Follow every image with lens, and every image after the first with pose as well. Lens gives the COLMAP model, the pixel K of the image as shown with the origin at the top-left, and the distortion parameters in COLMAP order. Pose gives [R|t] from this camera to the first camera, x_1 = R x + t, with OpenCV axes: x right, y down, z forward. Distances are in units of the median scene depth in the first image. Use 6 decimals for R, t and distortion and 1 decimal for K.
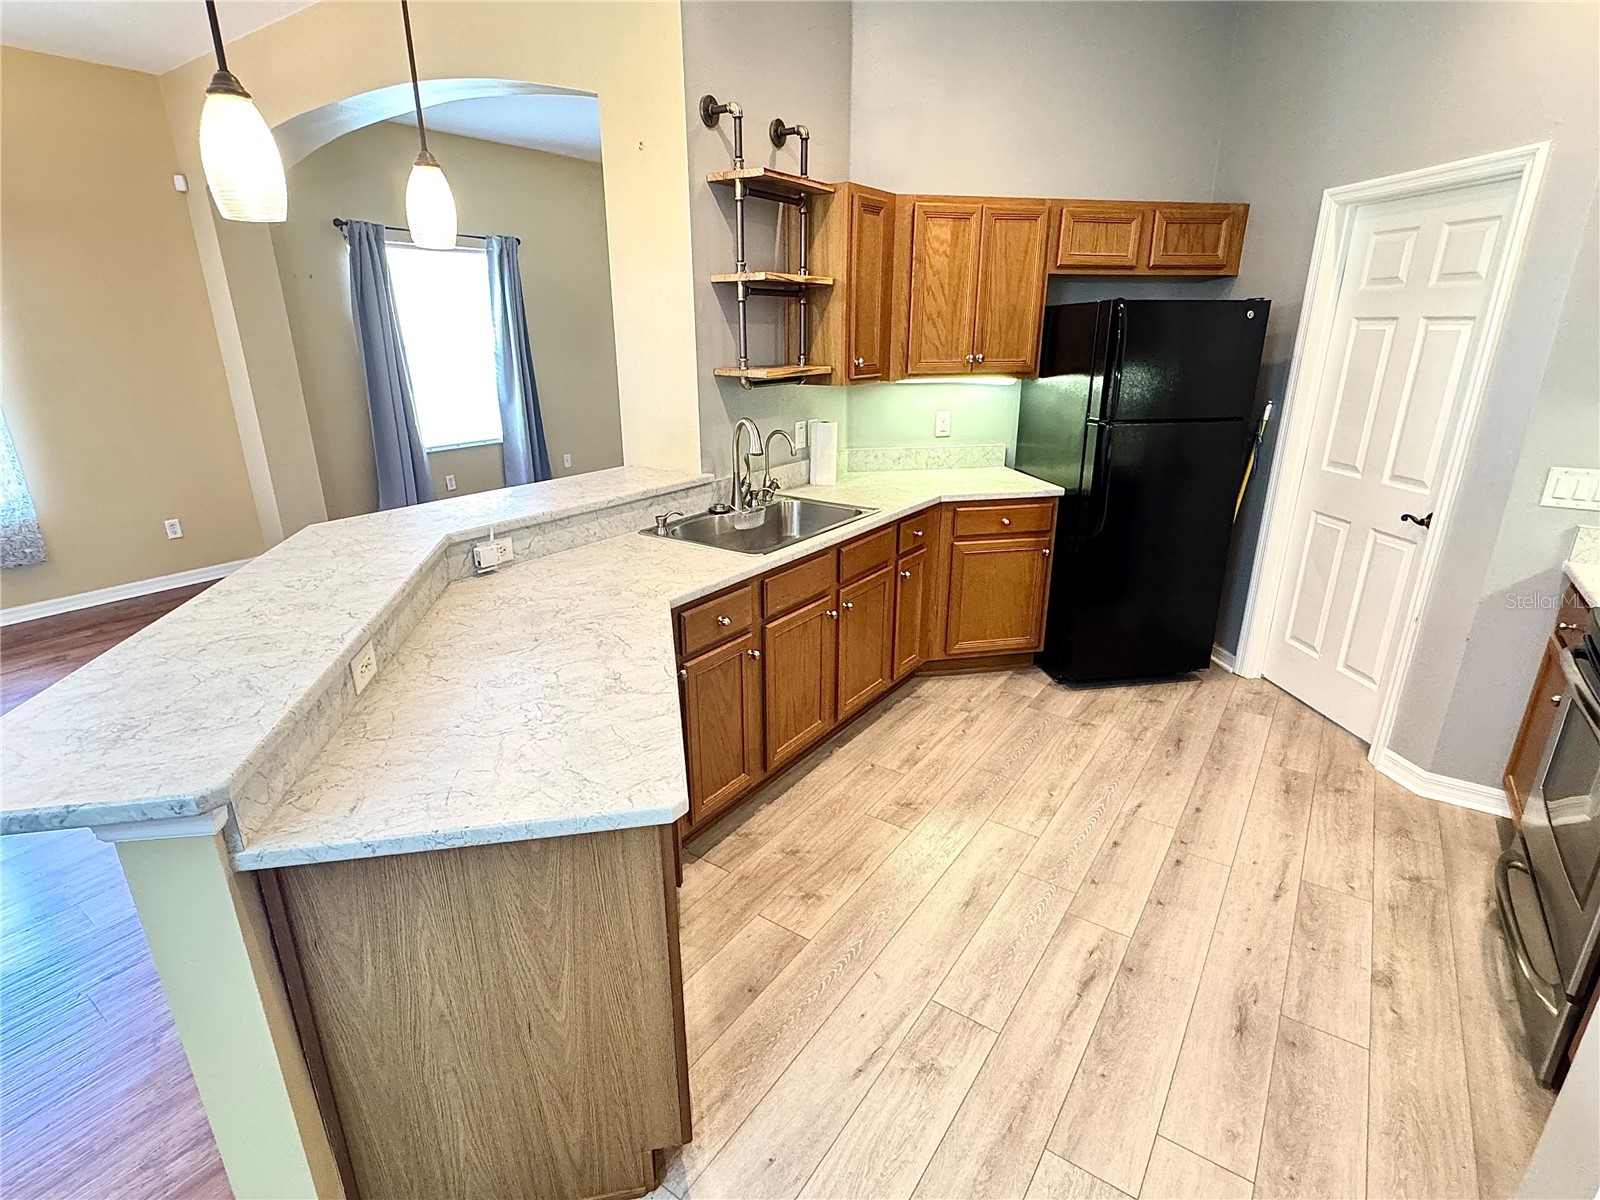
lens RADIAL K [[795.4, 0, 800.2], [0, 795.4, 587.7], [0, 0, 1]] dist [0.003097, 0.000605]
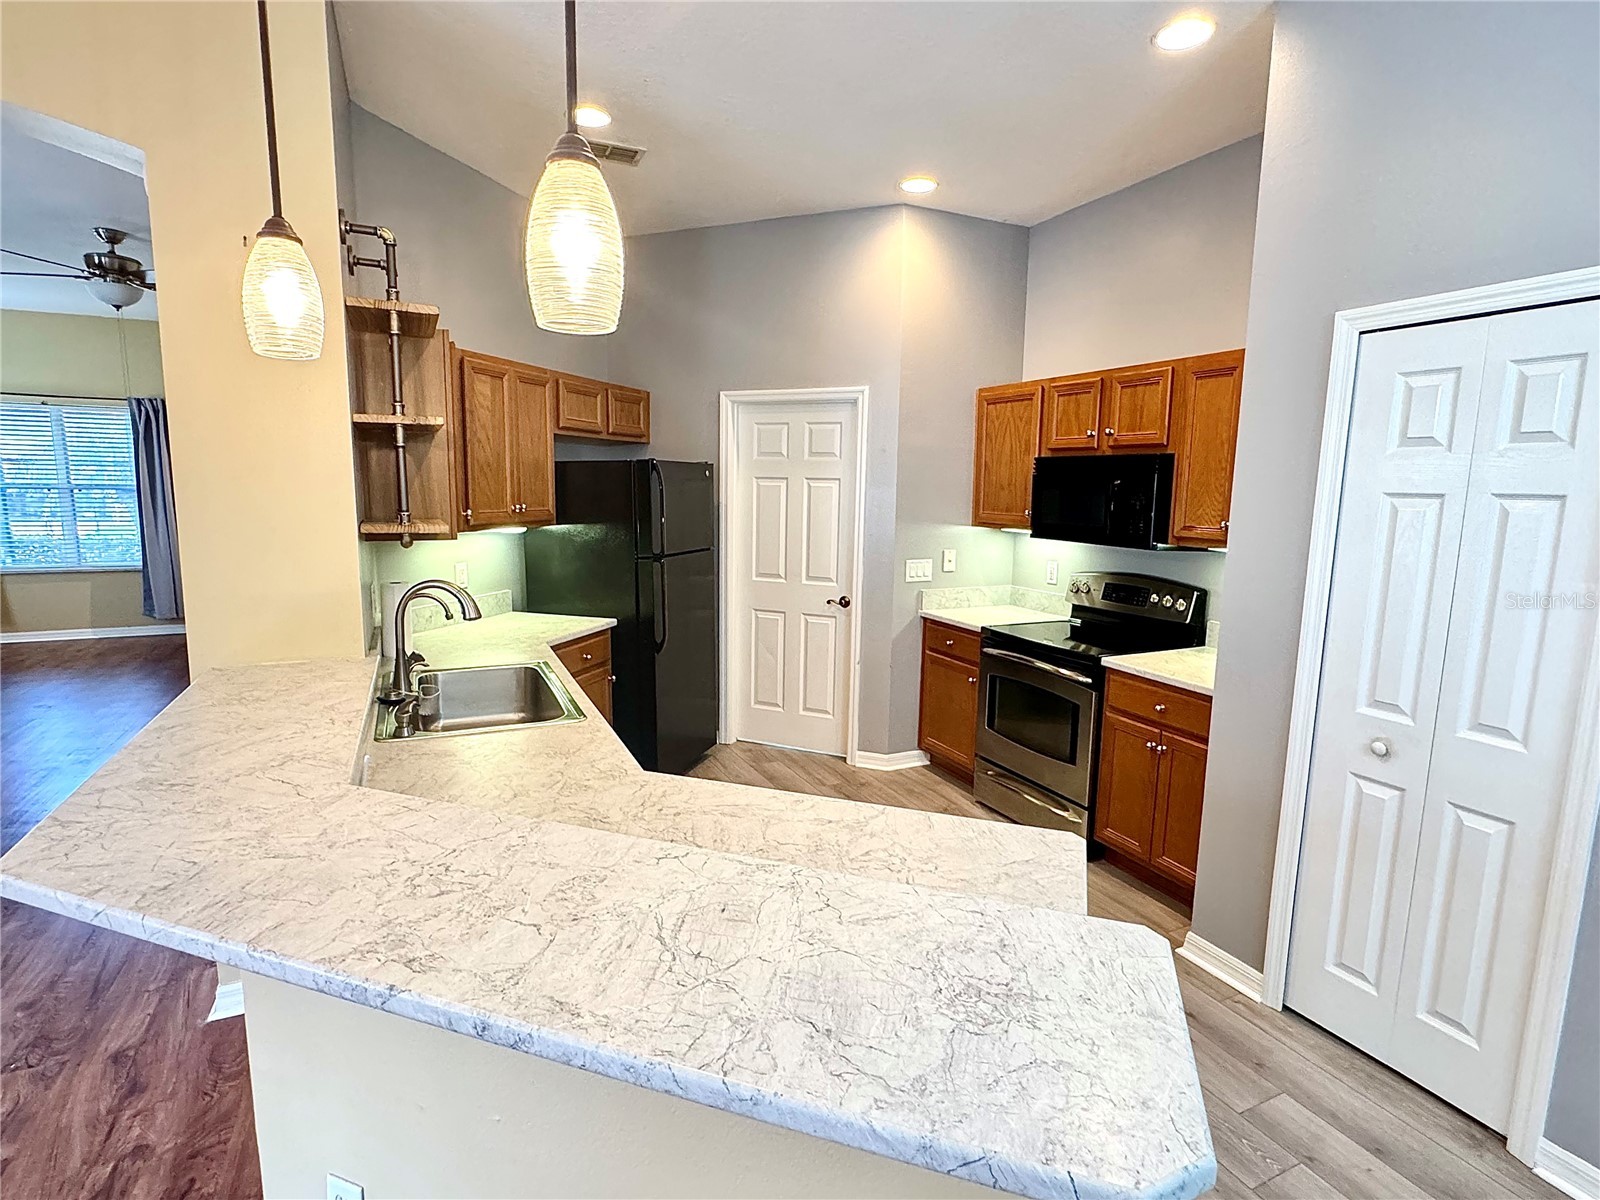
lens RADIAL K [[795.4, 0, 781.1], [0, 795.4, 597.2], [0, 0, 1]] dist [0.003097, 0.000605]
pose [[0.510830, -0.112916, 0.852234, -0.533583], [0.254304, 0.966818, -0.024332, -0.073115], [-0.821208, 0.229156, 0.522594, 0.233936]]
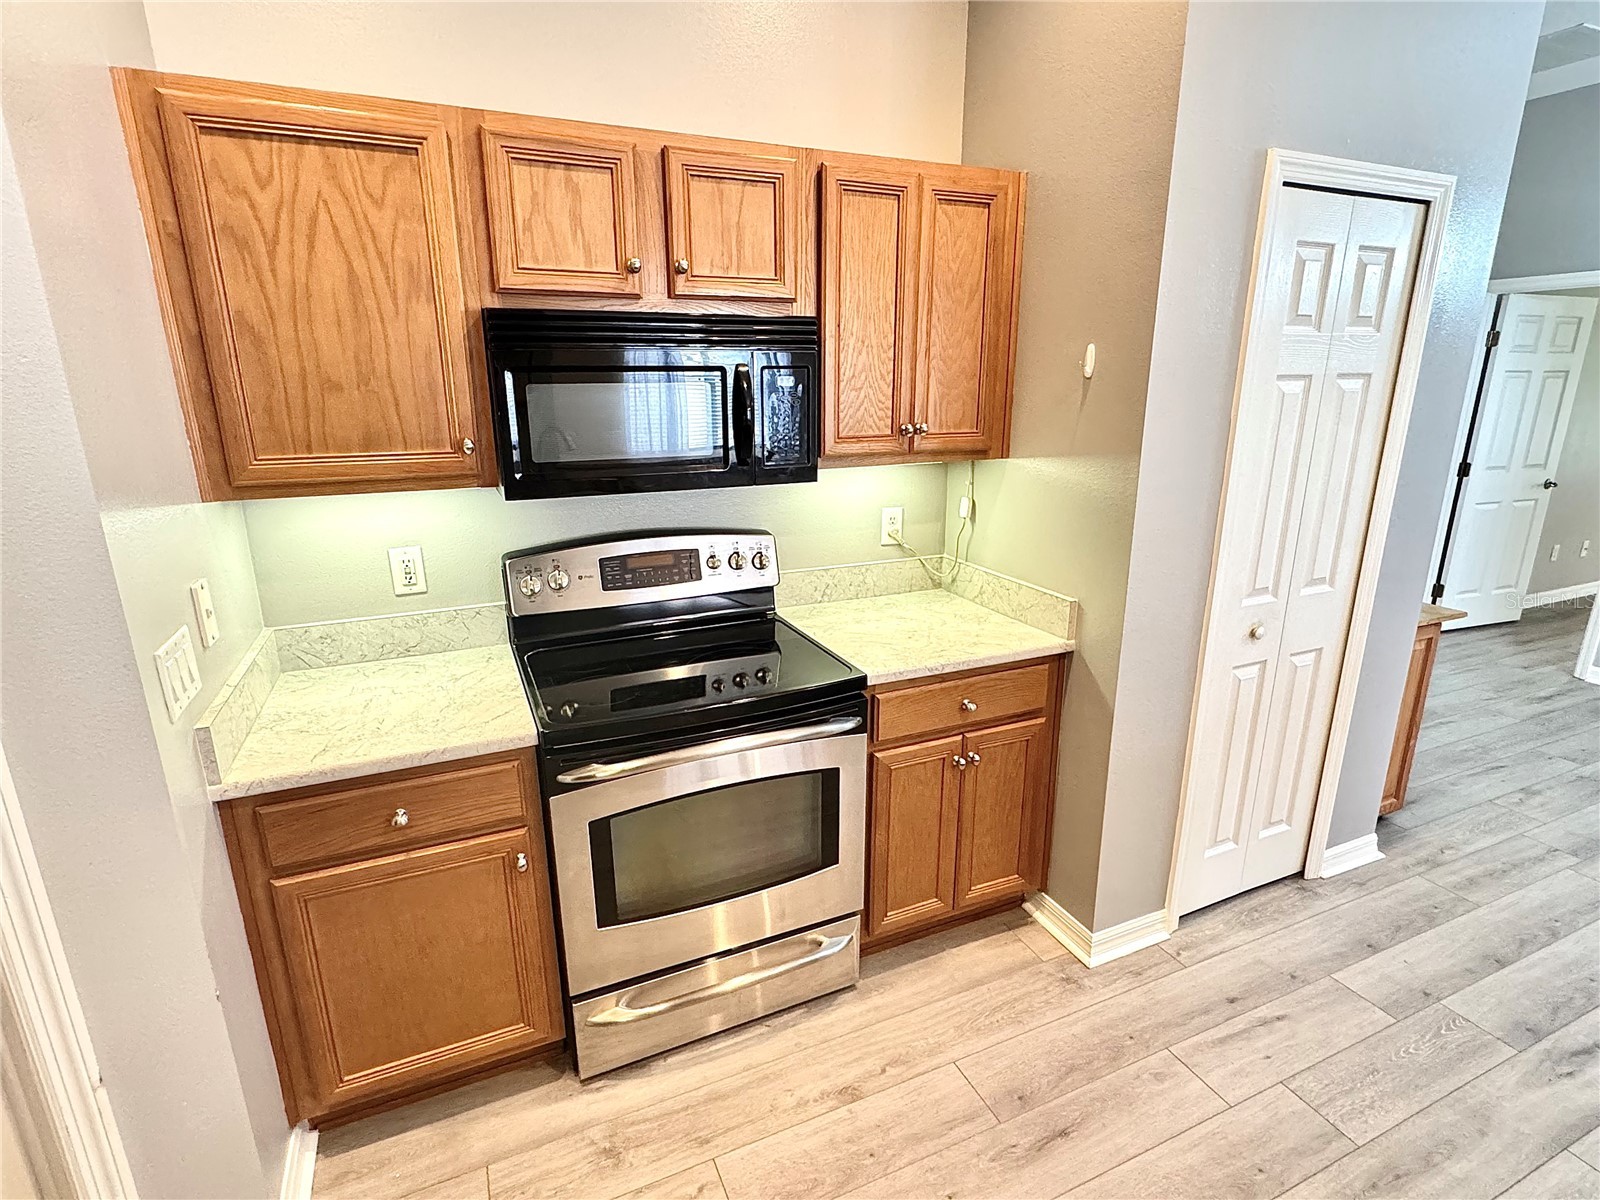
lens RADIAL K [[795.4, 0, 798.3], [0, 795.4, 601.7], [0, 0, 1]] dist [0.003097, 0.000605]
pose [[-0.855471, -0.129975, 0.501274, 0.249683], [0.173067, 0.840573, 0.513308, -0.272385], [-0.488074, 0.525874, -0.696591, 0.831759]]
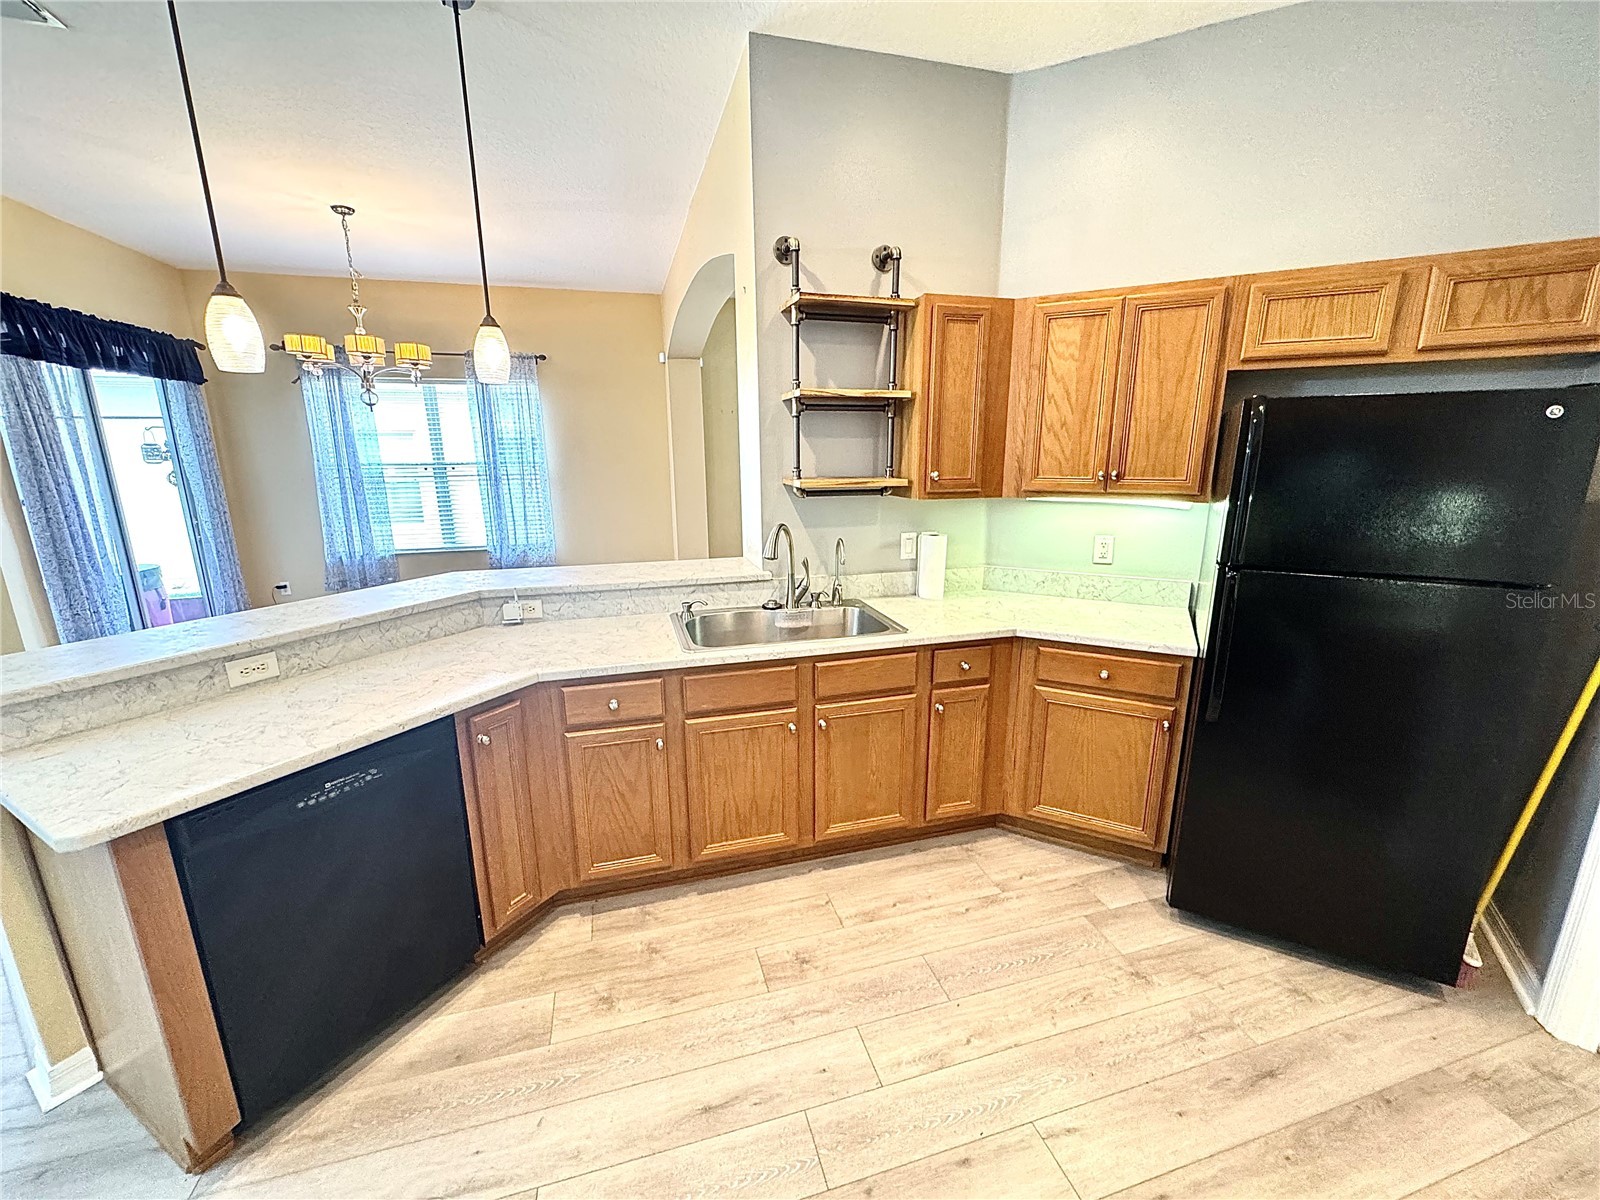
lens RADIAL K [[638.4, 0, 798.6], [0, 638.4, 595.1], [0, 0, 1]] dist [-0.004082, 0.000924]
pose [[0.777722, 0.138079, -0.613255, 0.429532], [-0.193384, 0.980820, -0.024407, -0.092363], [0.598123, 0.137575, 0.789508, 0.317470]]
